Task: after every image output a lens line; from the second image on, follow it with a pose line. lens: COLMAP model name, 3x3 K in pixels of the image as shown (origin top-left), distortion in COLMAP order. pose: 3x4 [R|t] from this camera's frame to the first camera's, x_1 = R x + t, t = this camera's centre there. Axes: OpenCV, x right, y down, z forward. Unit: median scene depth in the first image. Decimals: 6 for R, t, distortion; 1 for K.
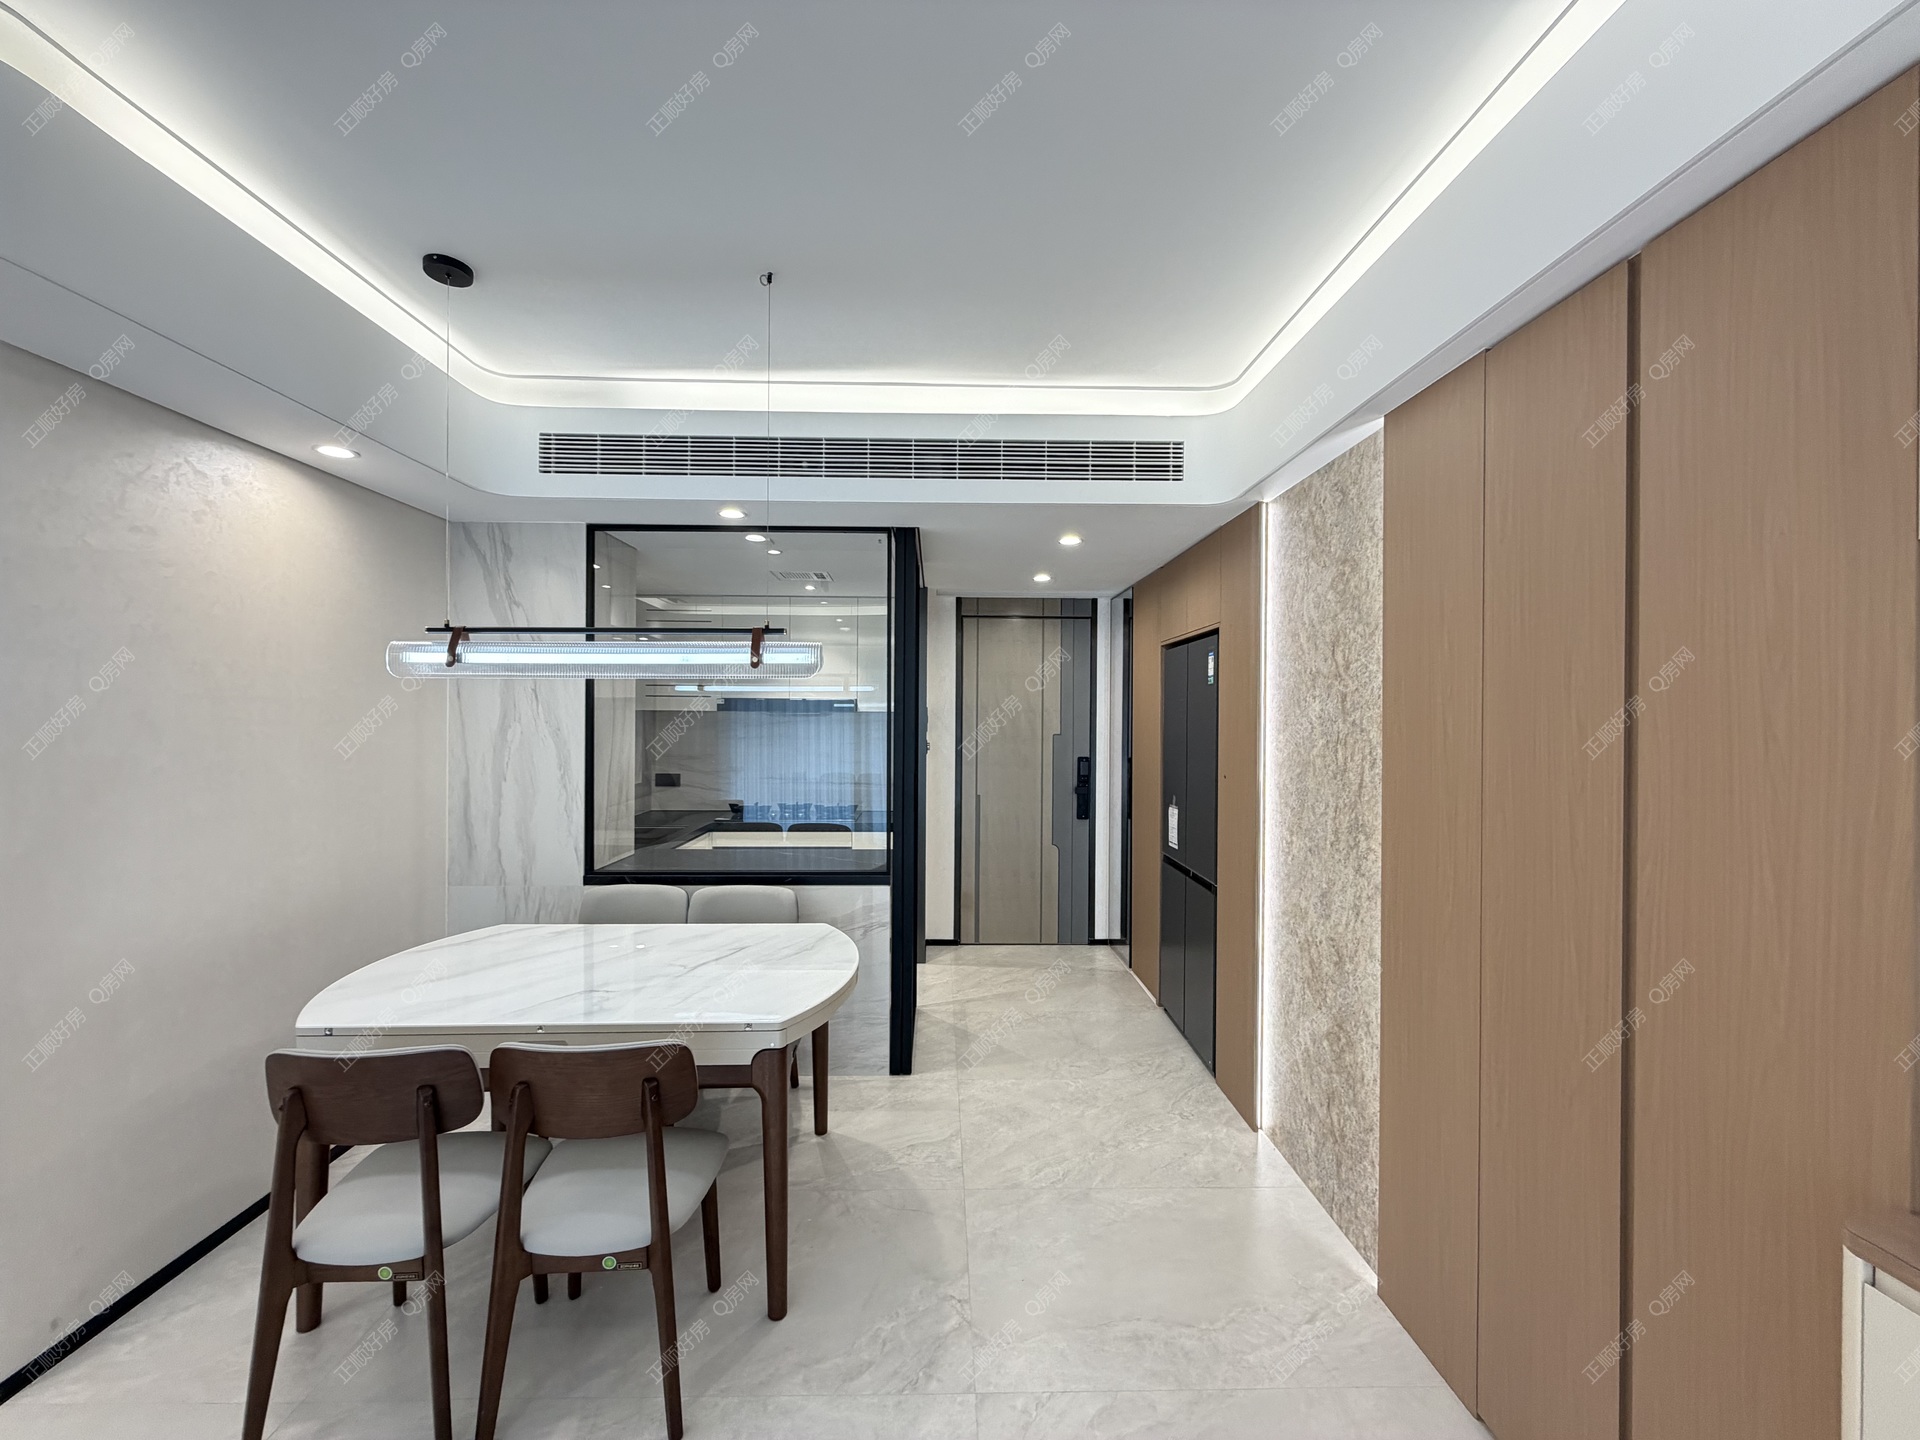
lens RADIAL K [[765.7, 0, 955.5], [0, 765.7, 719.7], [0, 0, 1]] dist [0.000386, 0.000050]
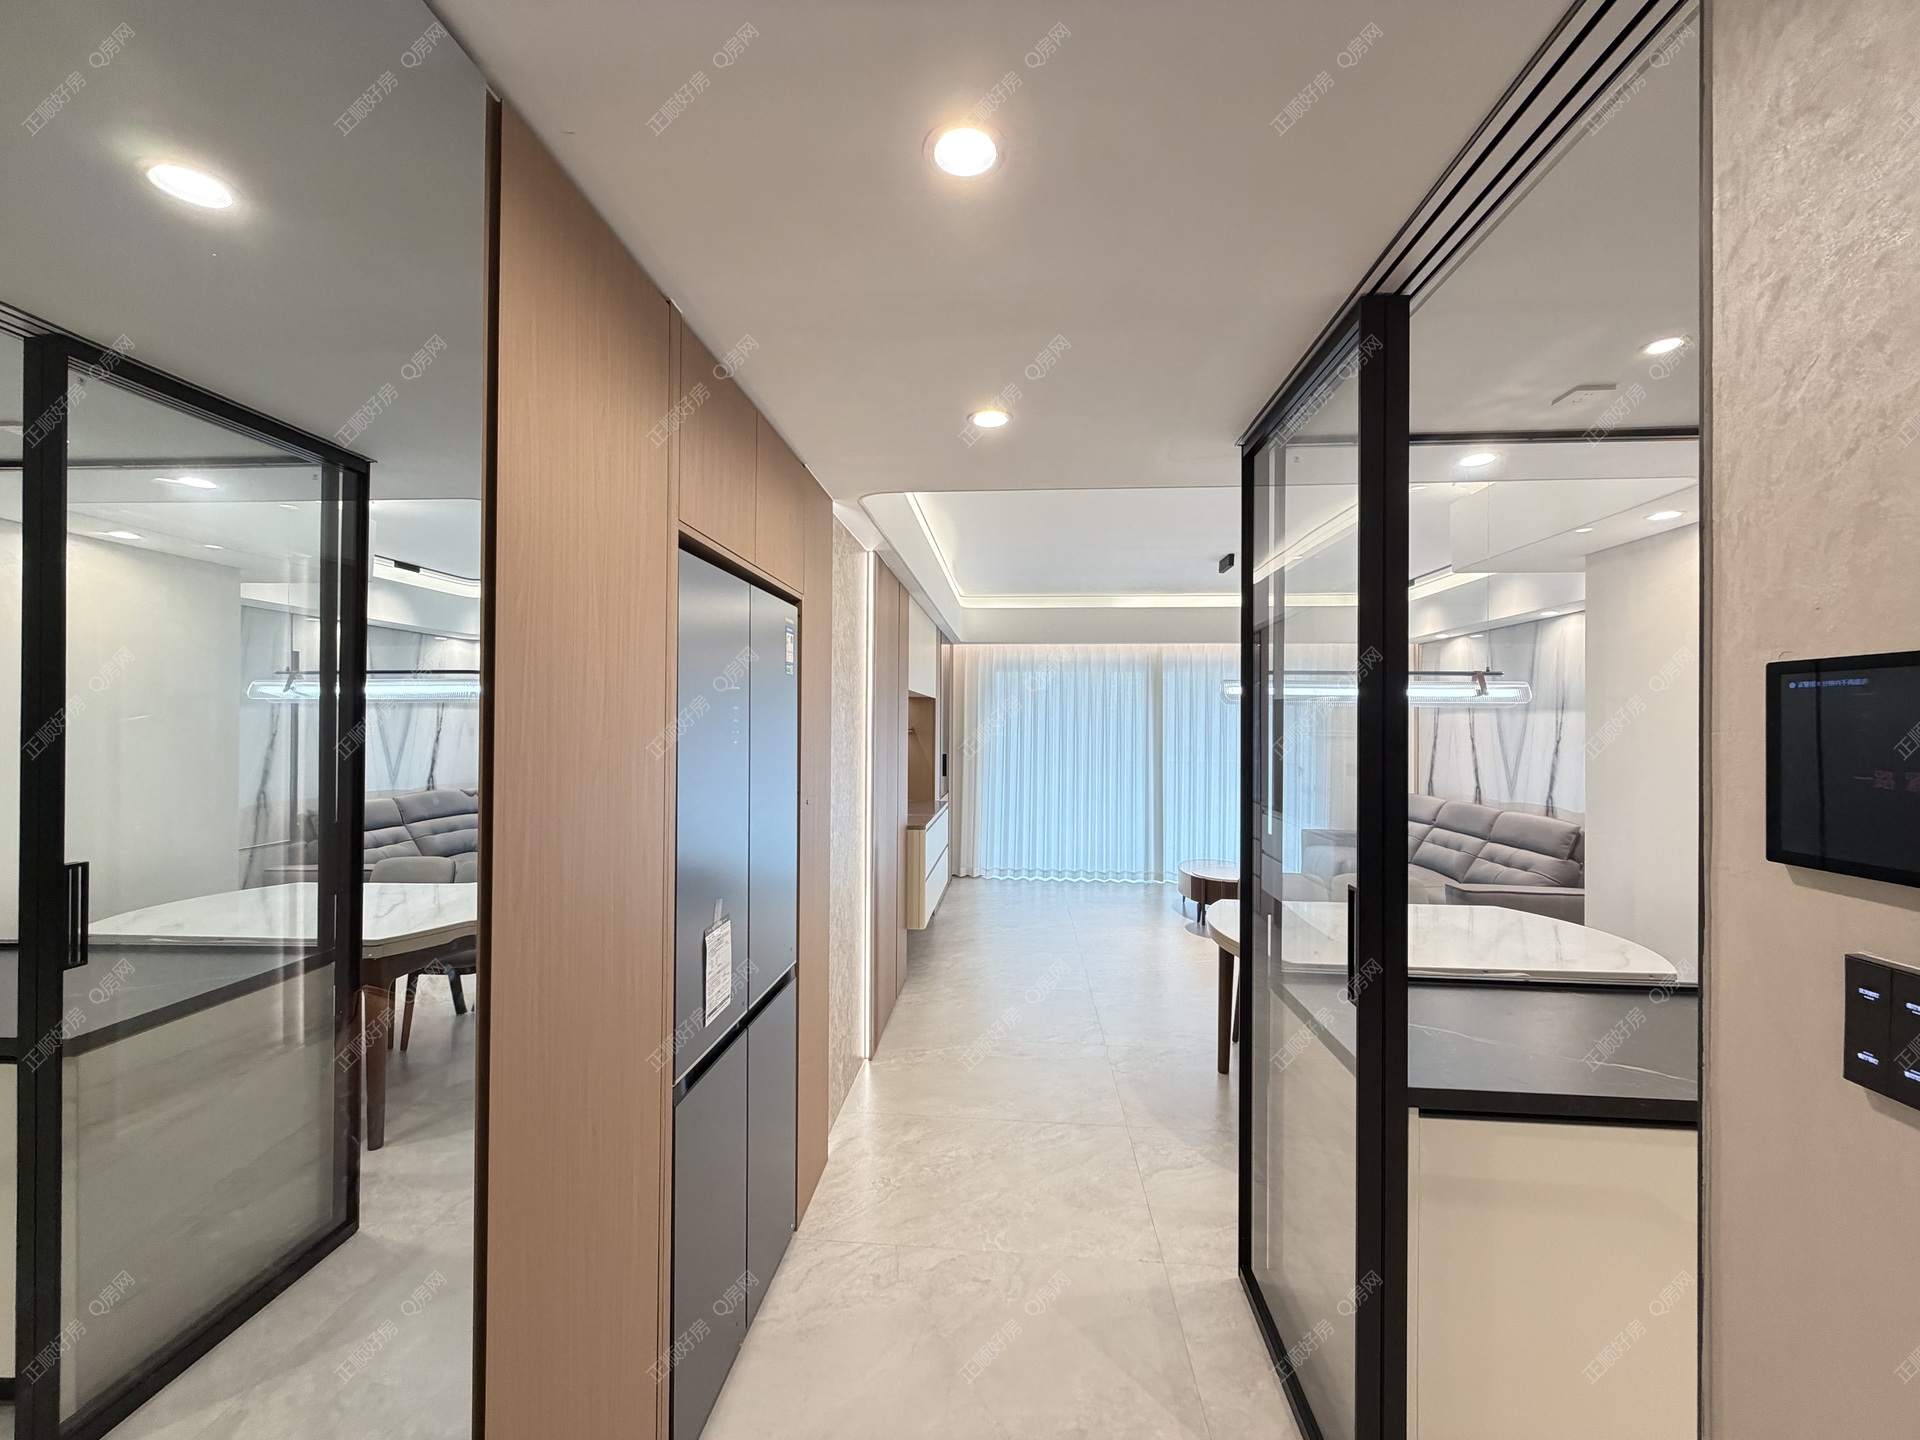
lens RADIAL K [[776.4, 0, 960.0], [0, 776.4, 720.0], [0, 0, 1]] dist [0.018601, 0.000015]
pose [[-0.994830, -0.013537, 0.100646, 0.155637], [-0.013971, 0.999896, -0.003607, -0.009374], [-0.100587, -0.004995, -0.994916, 2.229110]]
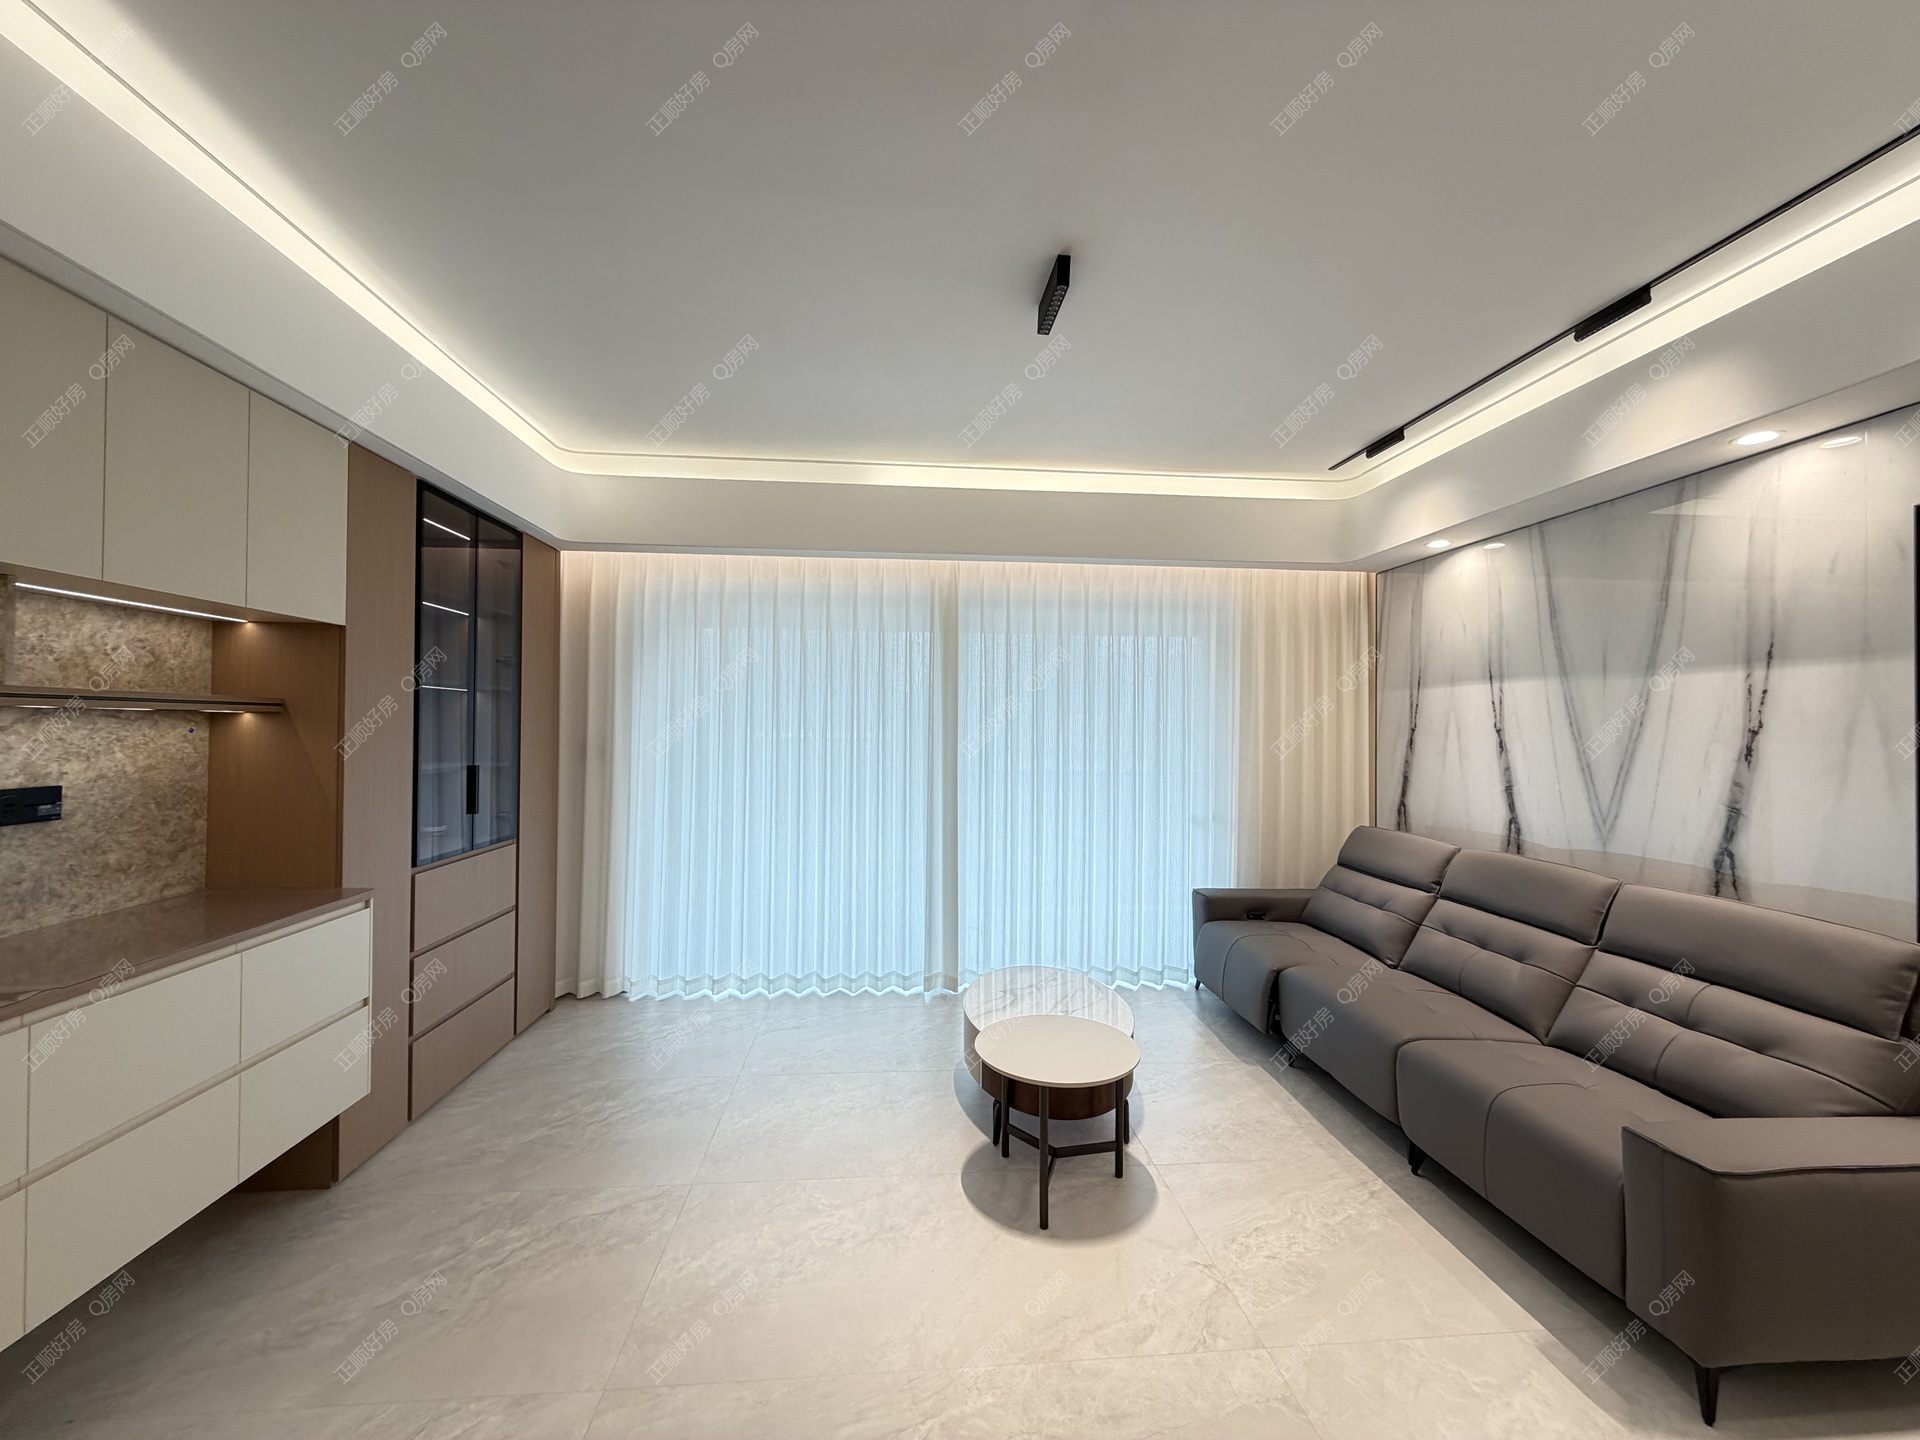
lens RADIAL K [[765.7, 0, 955.5], [0, 765.7, 719.7], [0, 0, 1]] dist [0.000386, 0.000050]
pose [[-0.997992, -0.016007, -0.061278, -0.218481], [-0.015389, 0.999826, -0.010540, 0.030036], [0.061436, -0.009576, -0.998065, 0.787098]]
